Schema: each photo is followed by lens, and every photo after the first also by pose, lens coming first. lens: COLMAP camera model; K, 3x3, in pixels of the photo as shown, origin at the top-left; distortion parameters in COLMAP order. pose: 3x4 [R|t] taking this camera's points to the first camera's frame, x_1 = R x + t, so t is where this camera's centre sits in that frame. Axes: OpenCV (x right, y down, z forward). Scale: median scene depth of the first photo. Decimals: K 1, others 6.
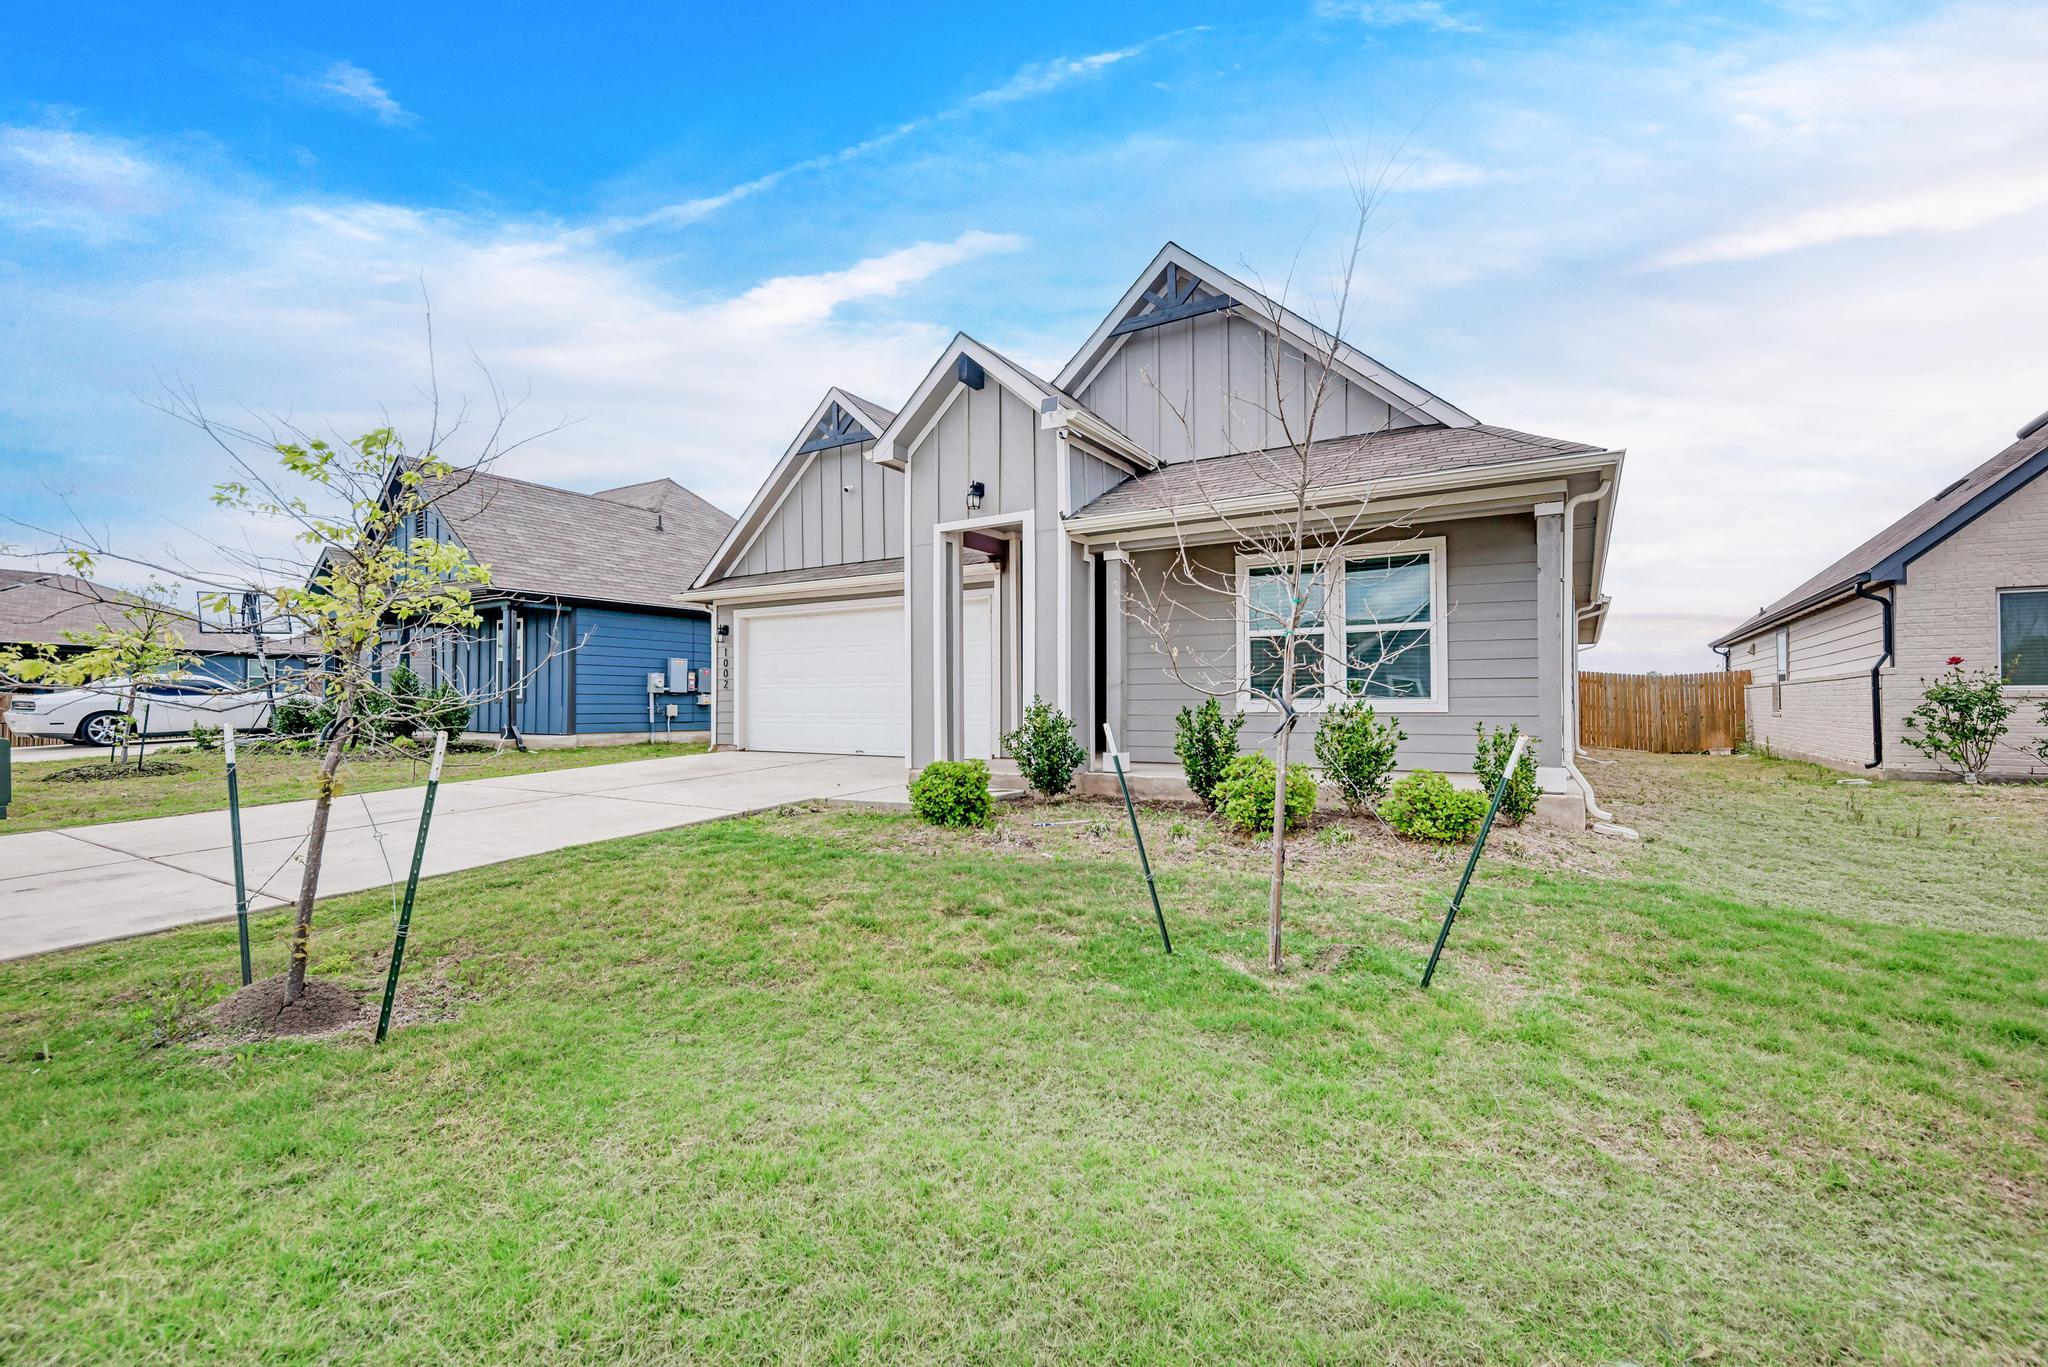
lens RADIAL K [[915.2, 0, 1017.5], [0, 915.2, 697.7], [0, 0, 1]] dist [0.000248, -0.000176]
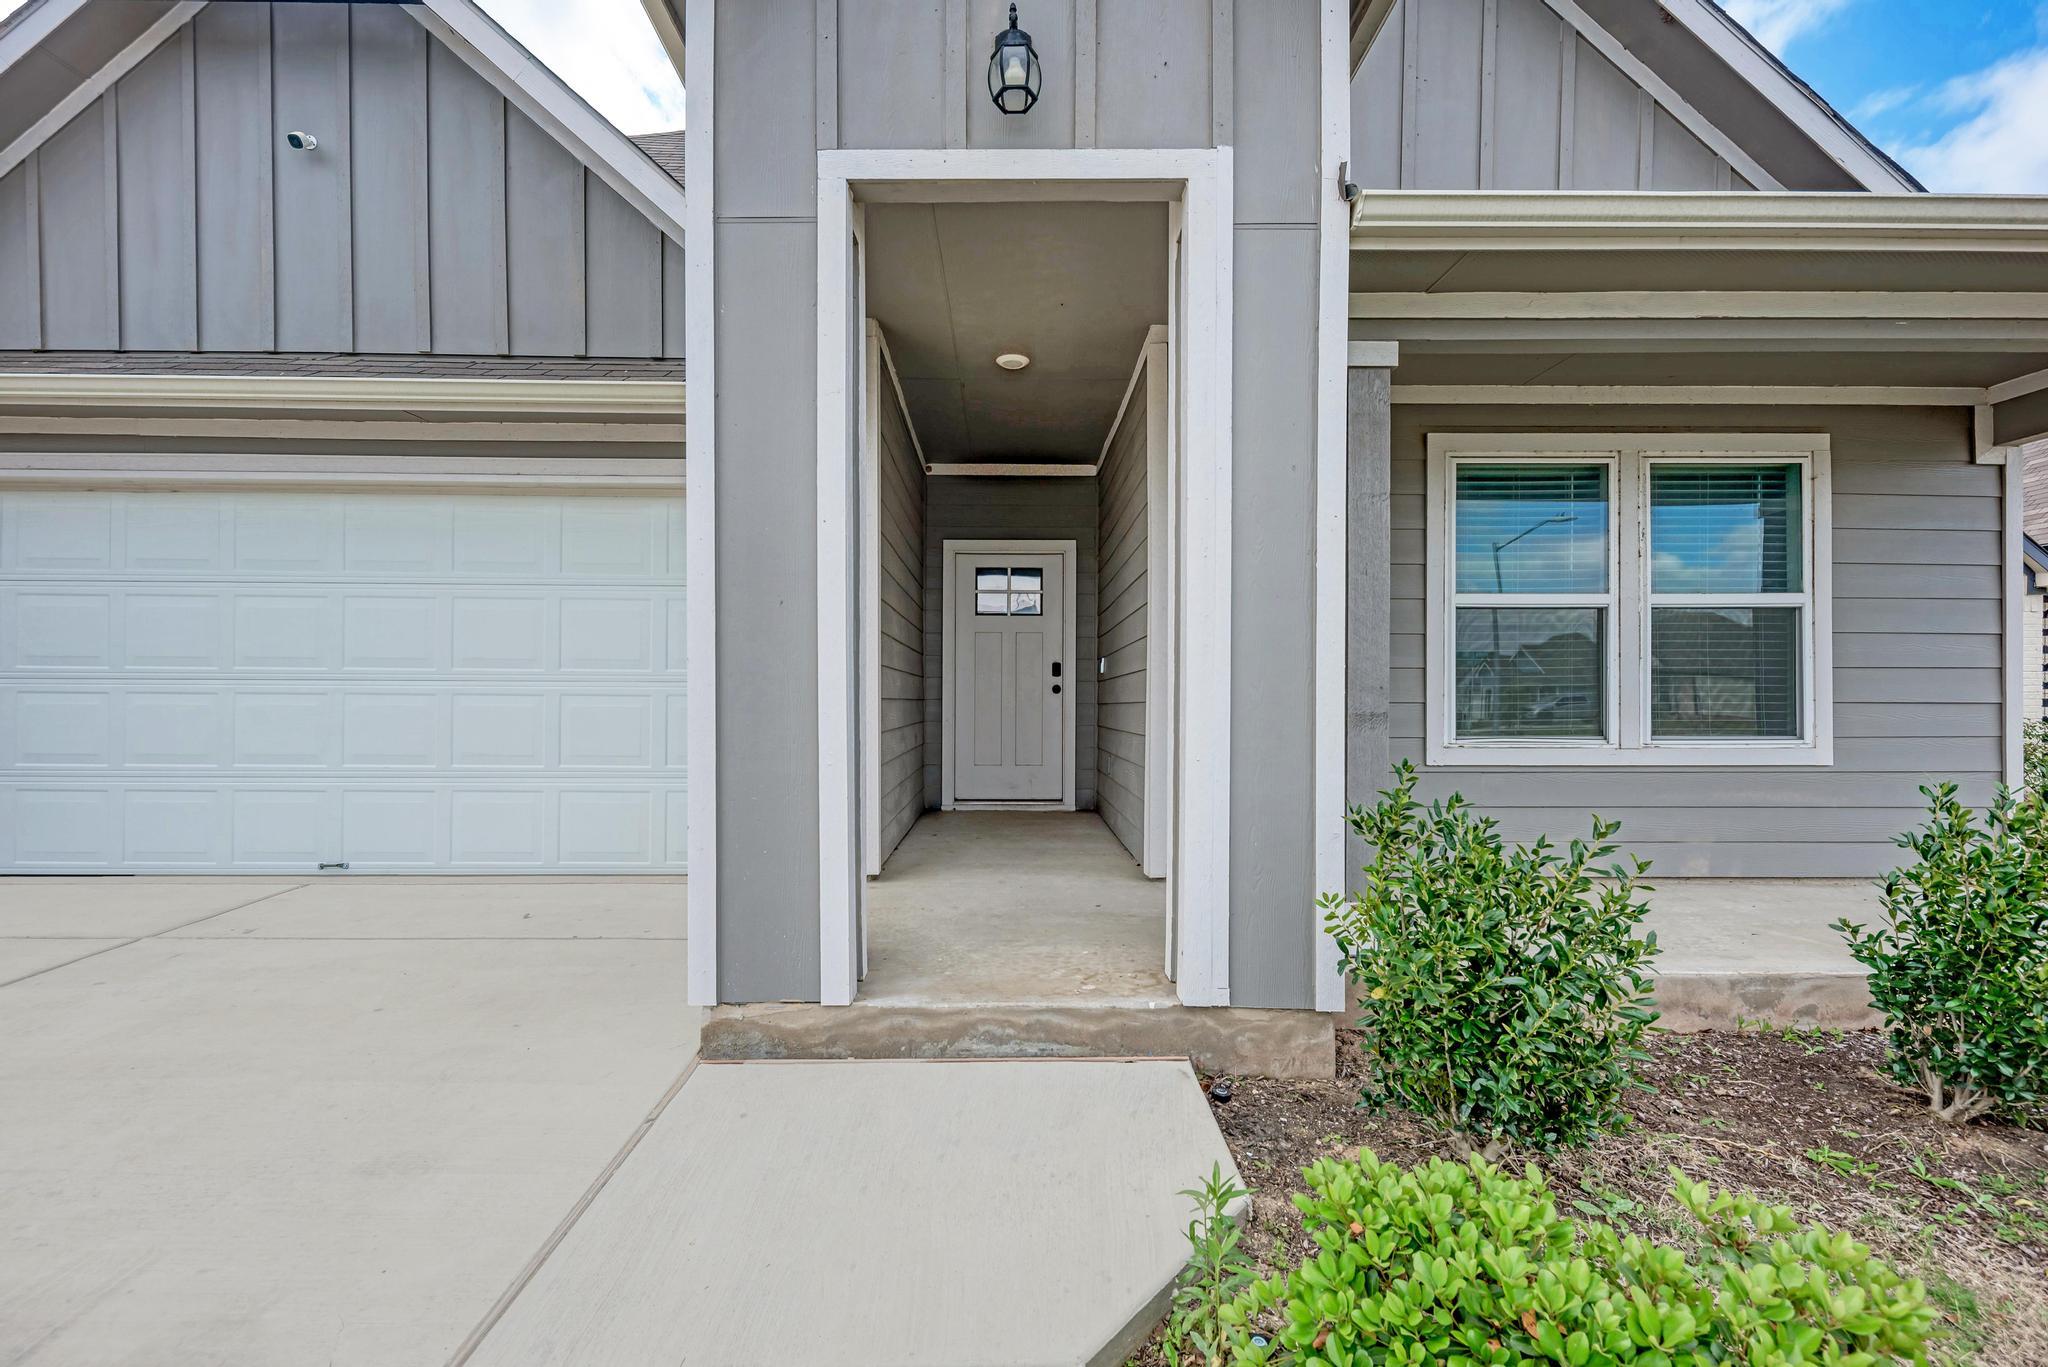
lens RADIAL K [[915.2, 0, 1017.5], [0, 915.2, 697.7], [0, 0, 1]] dist [0.000248, -0.000176]
pose [[0.838419, 0.003146, 0.545017, -0.199166], [-0.008759, 0.999932, 0.007703, -0.021761], [-0.544955, -0.011232, 0.838390, 0.750637]]
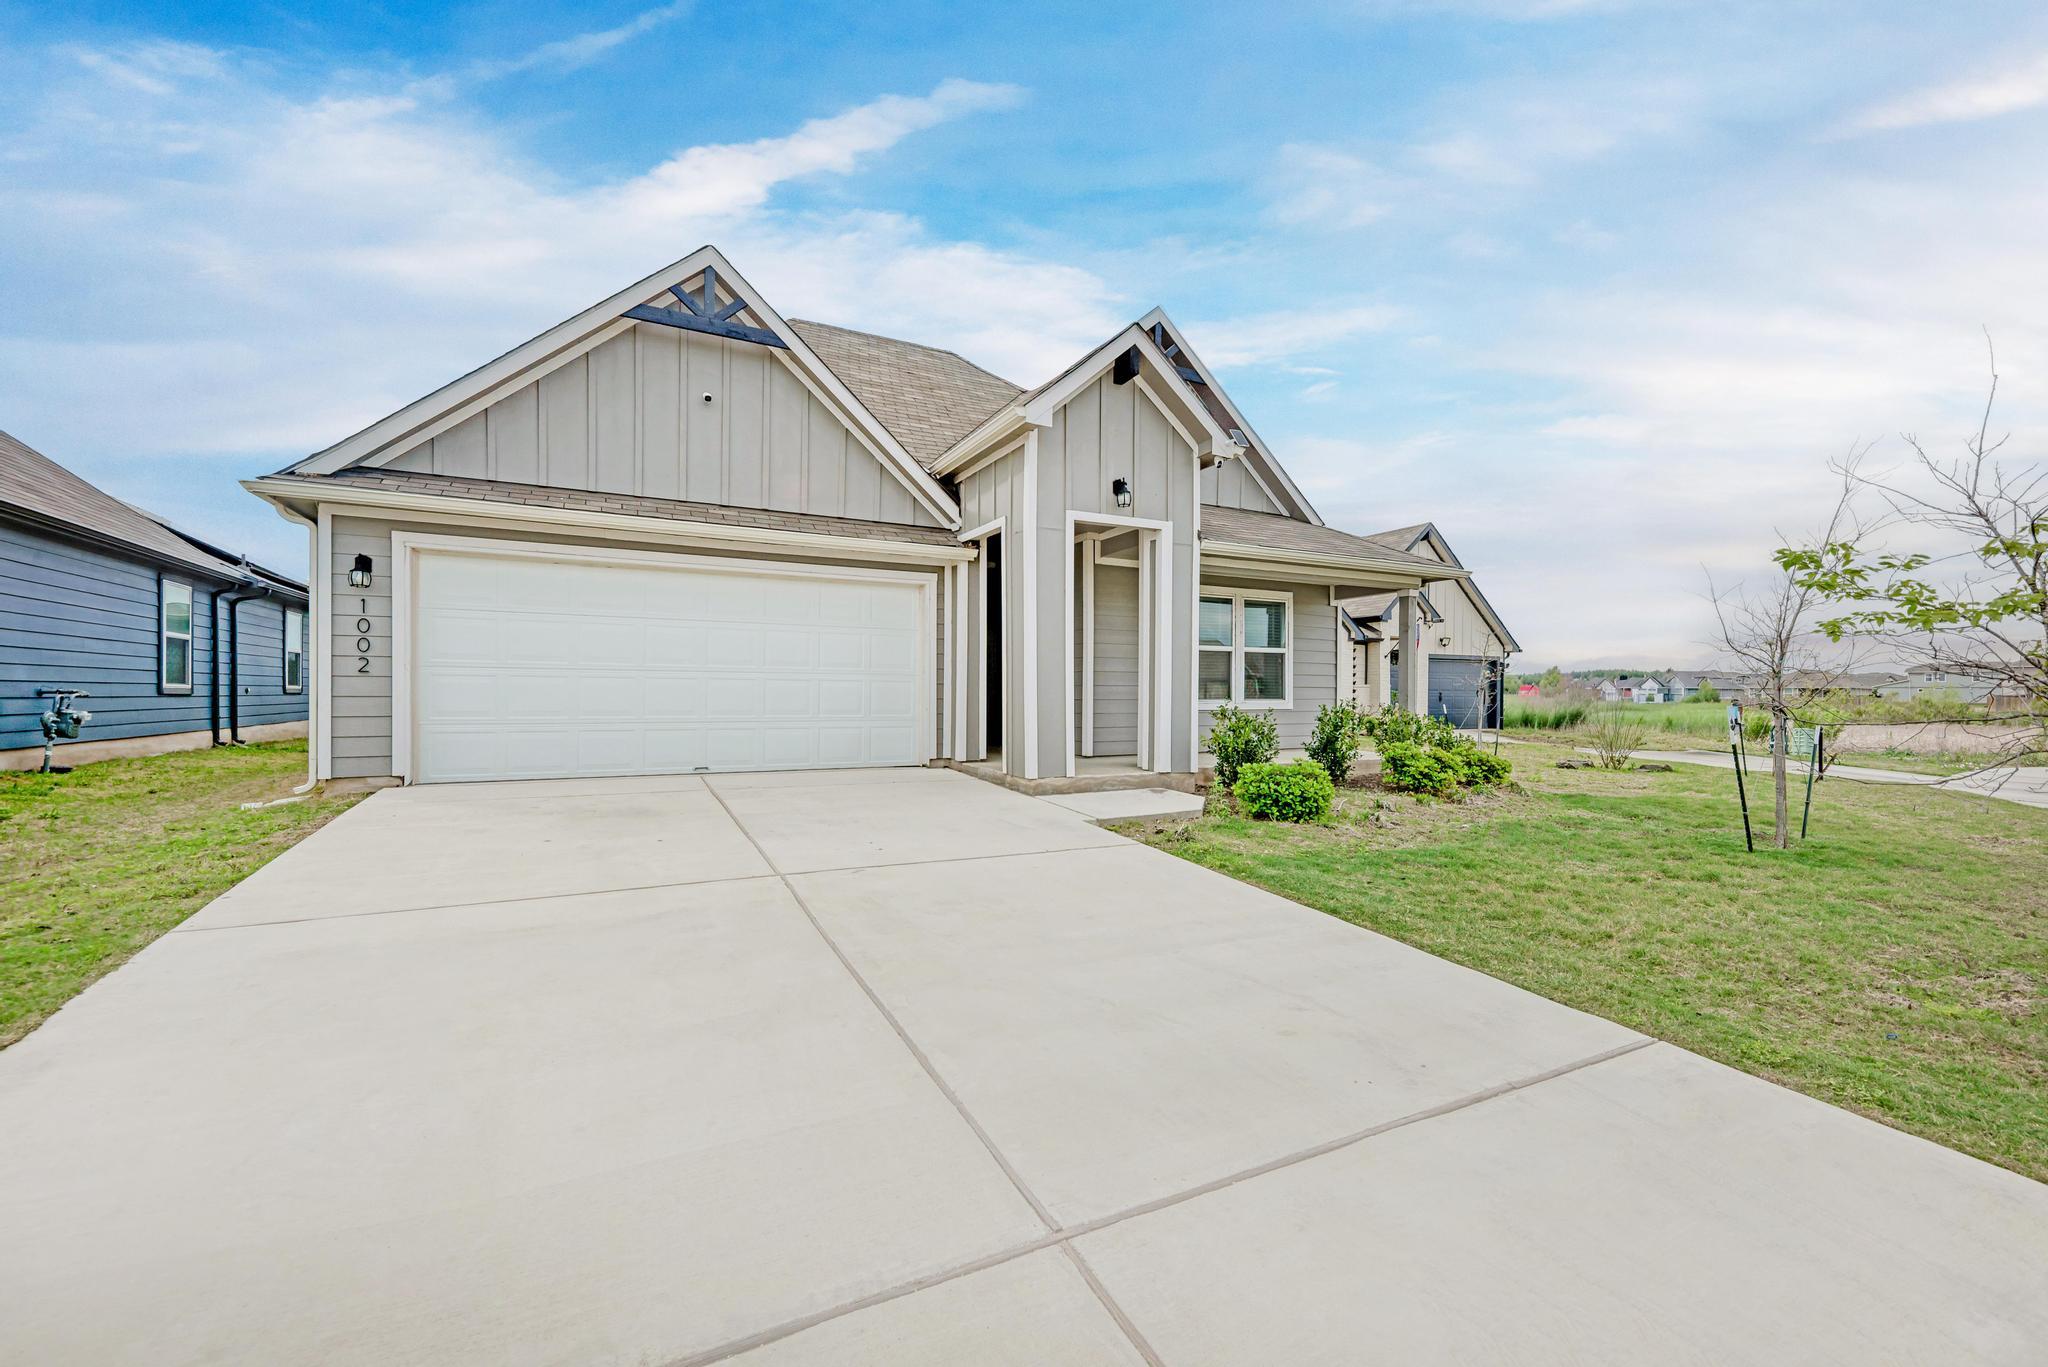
lens RADIAL K [[836.1, 0, 1061.0], [0, 836.1, 692.8], [0, 0, 1]] dist [-0.000904, -0.000069]
pose [[0.479035, 0.002533, 0.877792, -0.856153], [-0.015815, 0.999858, 0.005745, -0.011945], [-0.877653, -0.016634, 0.479007, 0.622944]]
